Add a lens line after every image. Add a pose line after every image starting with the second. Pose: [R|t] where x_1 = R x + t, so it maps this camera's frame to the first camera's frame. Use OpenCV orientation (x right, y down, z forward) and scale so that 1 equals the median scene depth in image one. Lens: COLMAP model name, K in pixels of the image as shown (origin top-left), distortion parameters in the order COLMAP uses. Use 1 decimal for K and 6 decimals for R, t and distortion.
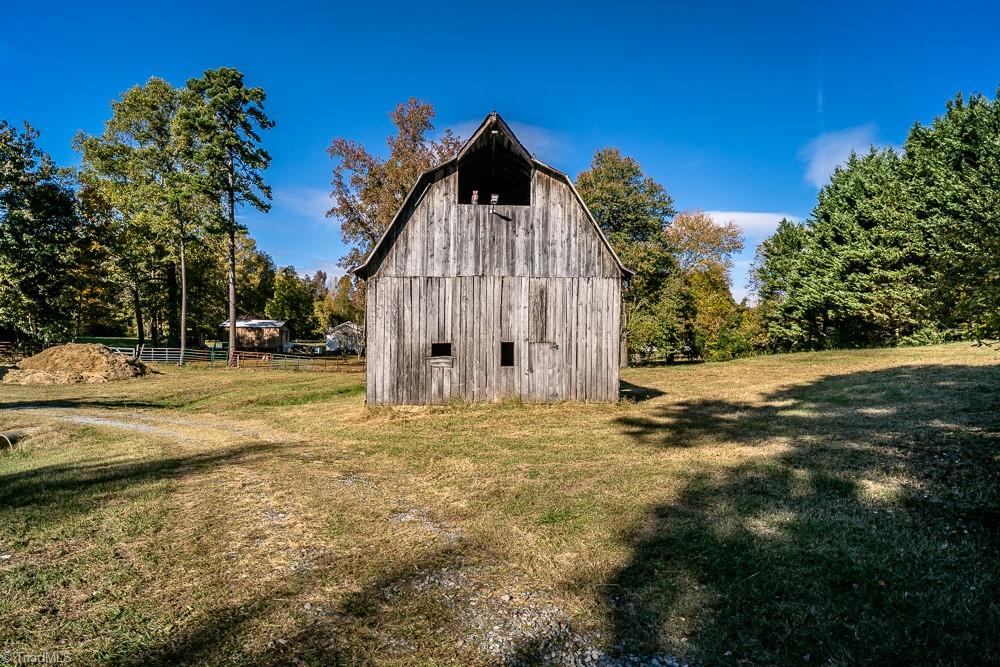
lens RADIAL K [[510.5, 0, 496.7], [0, 510.5, 352.3], [0, 0, 1]] dist [-0.016335, 0.000612]
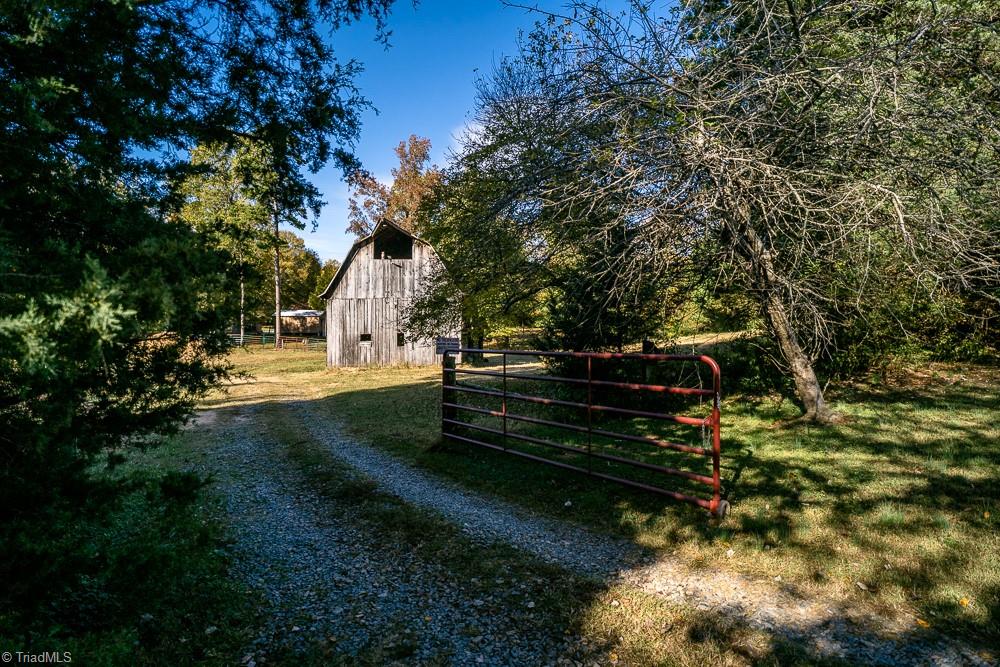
lens RADIAL K [[510.5, 0, 499.3], [0, 510.5, 338.2], [0, 0, 1]] dist [-0.016335, 0.000612]
pose [[0.995361, -0.005440, -0.096055, 0.555259], [0.006235, 0.999949, 0.007985, -0.014430], [0.096006, -0.008546, 0.995344, -0.807473]]
